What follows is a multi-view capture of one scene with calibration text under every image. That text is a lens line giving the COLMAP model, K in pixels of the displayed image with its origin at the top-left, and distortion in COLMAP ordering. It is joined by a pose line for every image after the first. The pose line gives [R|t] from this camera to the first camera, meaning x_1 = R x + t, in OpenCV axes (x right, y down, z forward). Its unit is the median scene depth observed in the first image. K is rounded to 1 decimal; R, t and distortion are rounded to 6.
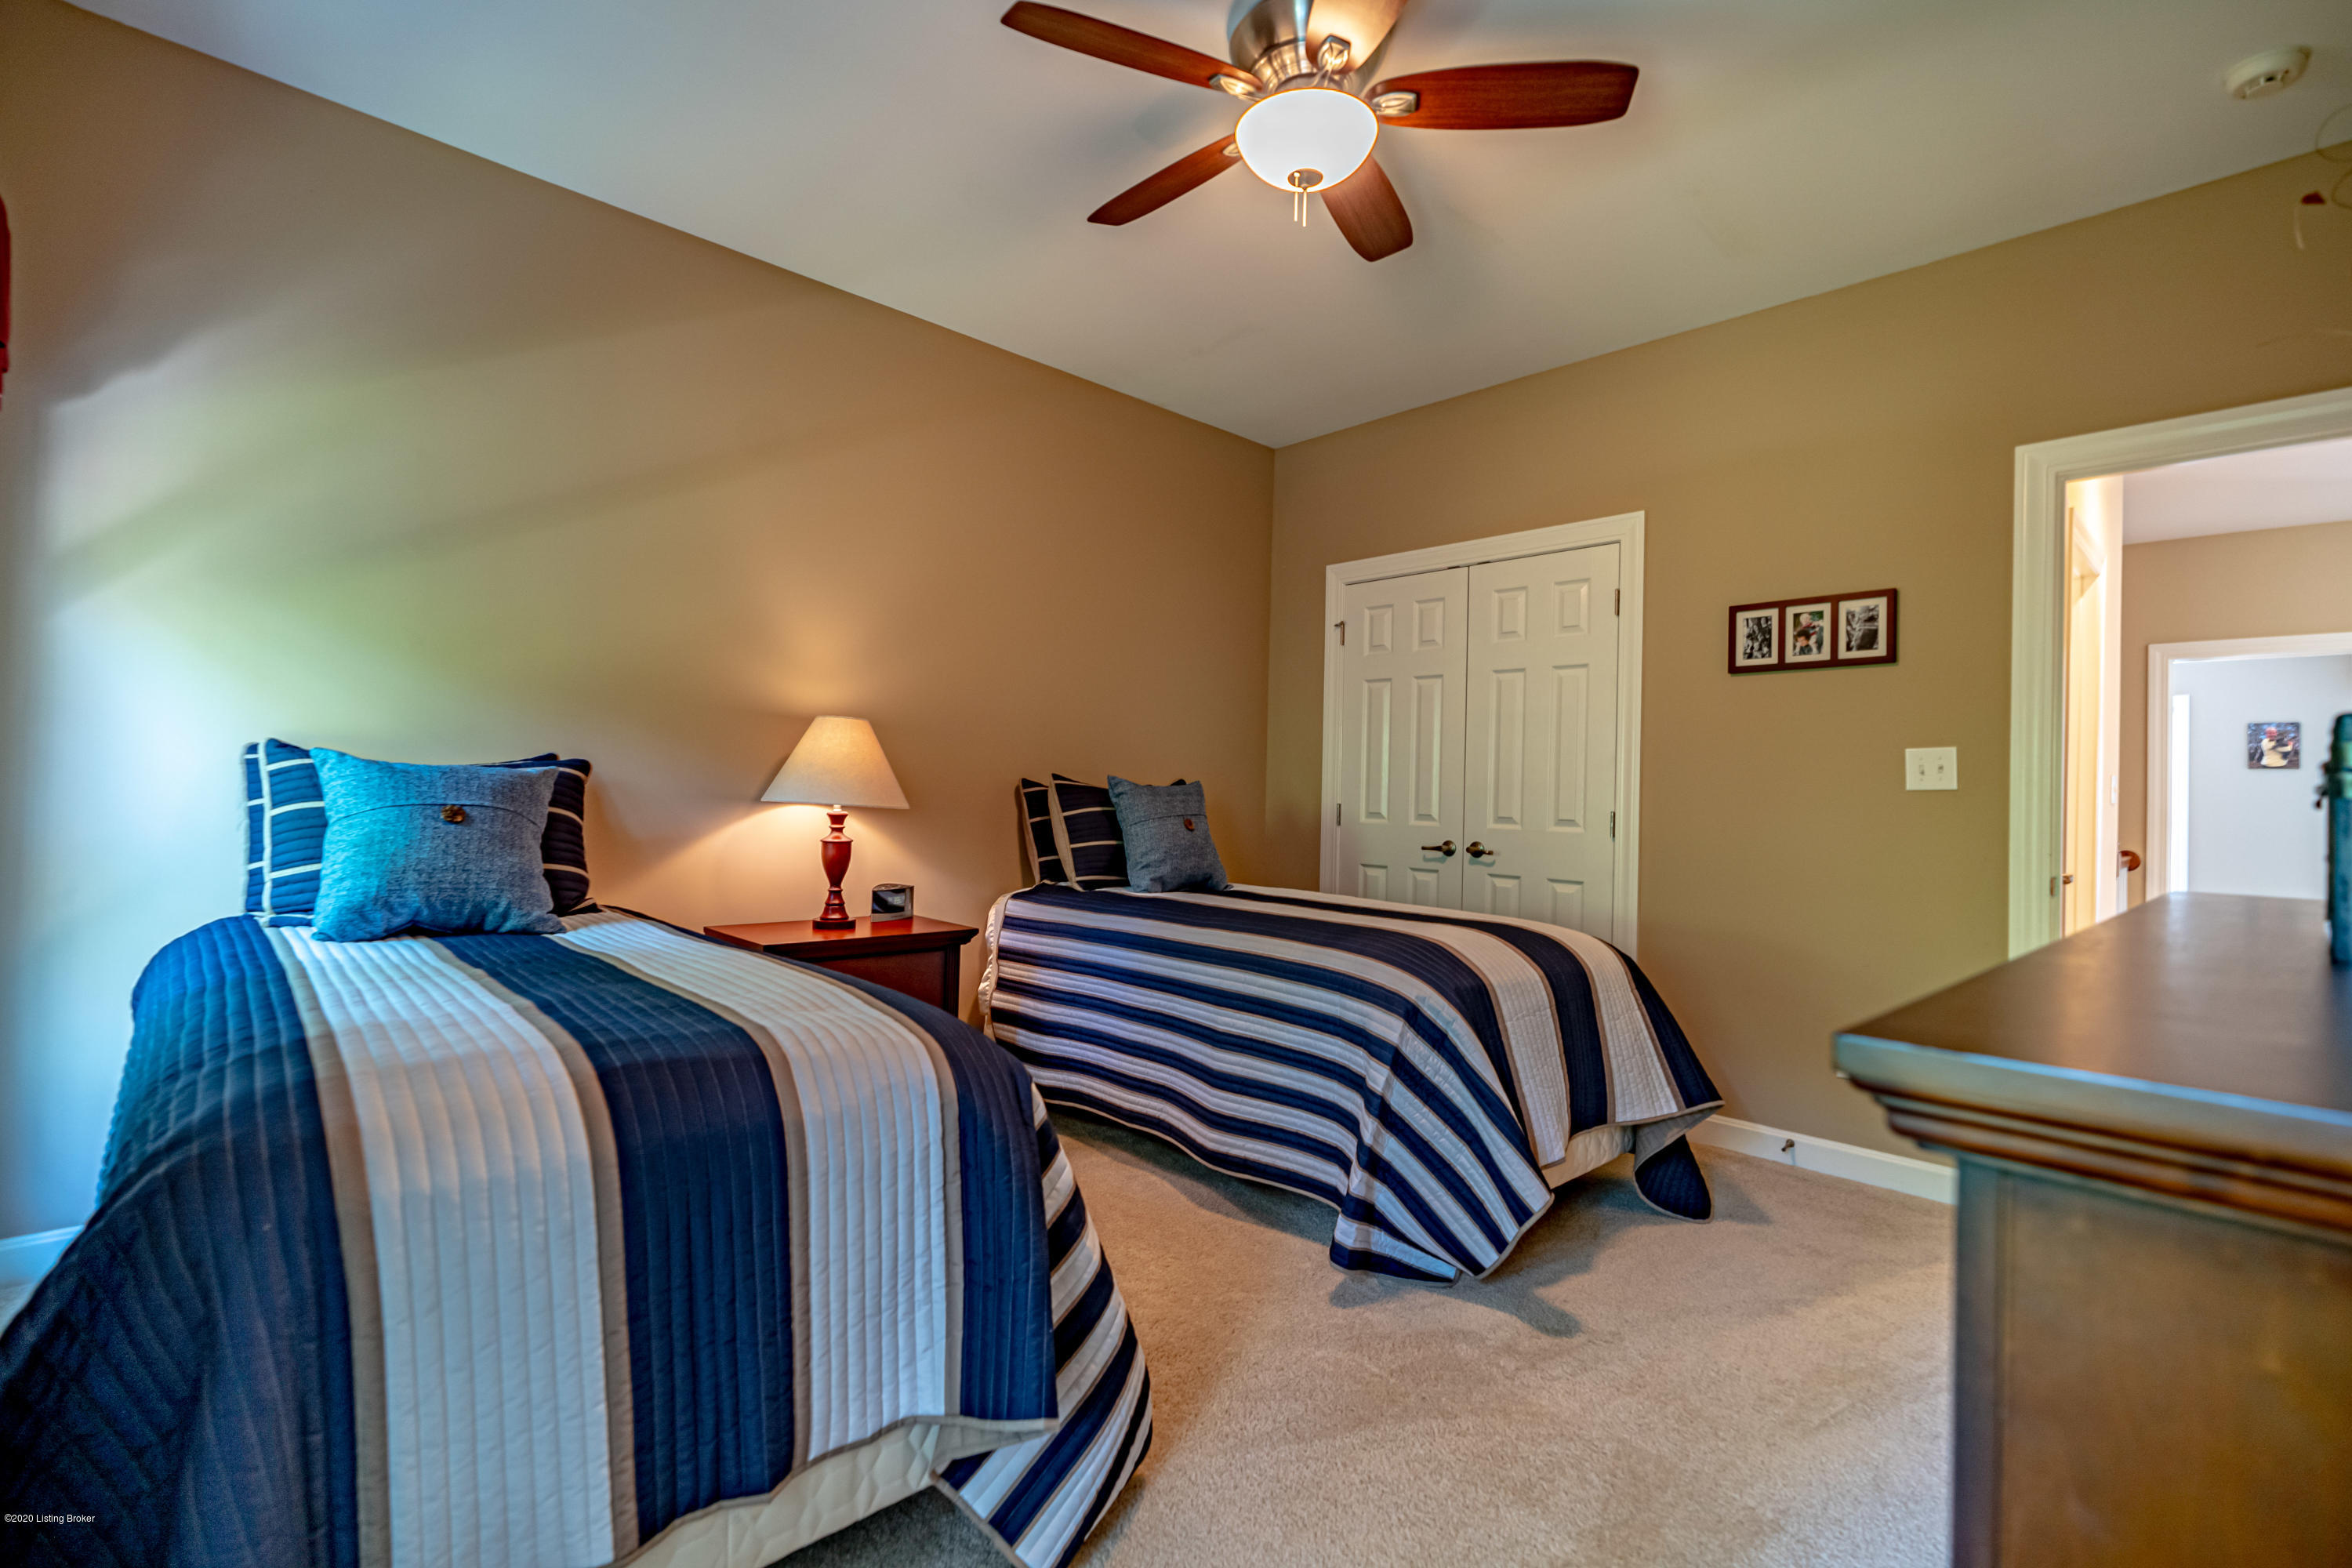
lens RADIAL K [[1076.9, 0, 1176.0], [0, 1076.9, 784.0], [0, 0, 1]] dist [-0.004285, -0.000479]
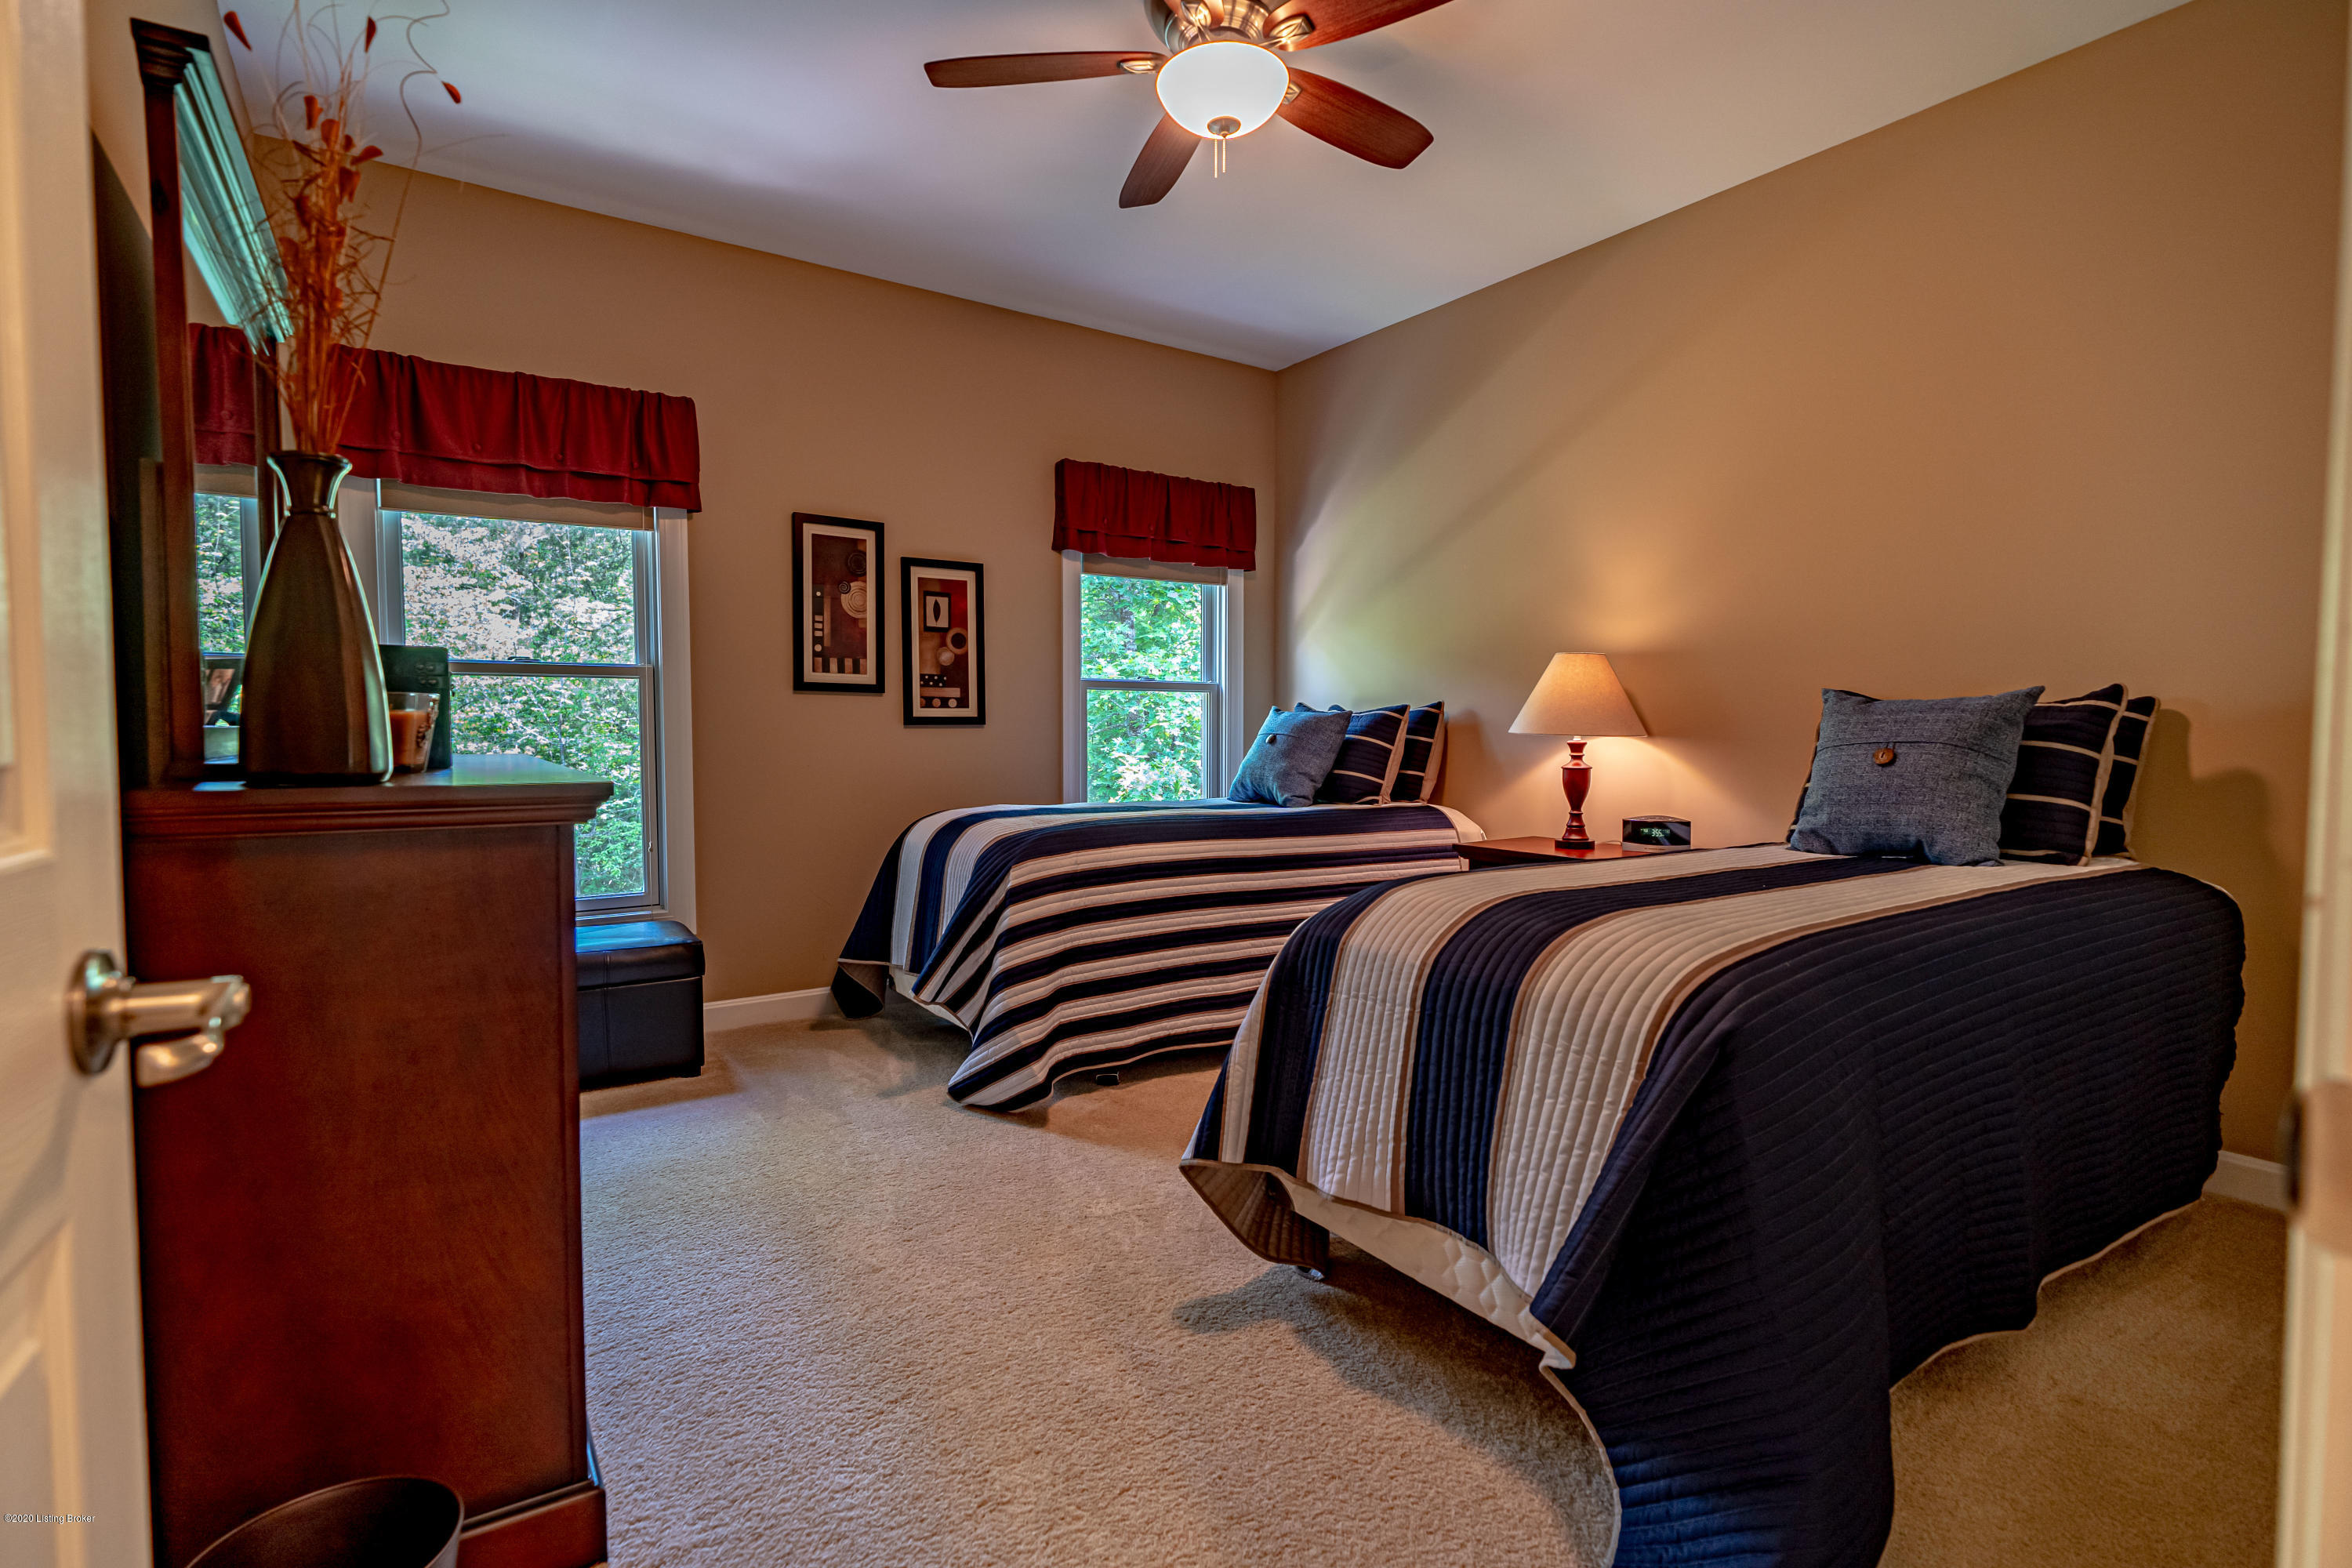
lens RADIAL K [[1076.9, 0, 1176.0], [0, 1076.9, 784.0], [0, 0, 1]] dist [-0.004285, -0.000479]
pose [[-0.128605, 0.023189, -0.991425, 0.809723], [0.006089, 0.999726, 0.022594, 0.042221], [0.991677, -0.003131, -0.128711, 0.741548]]
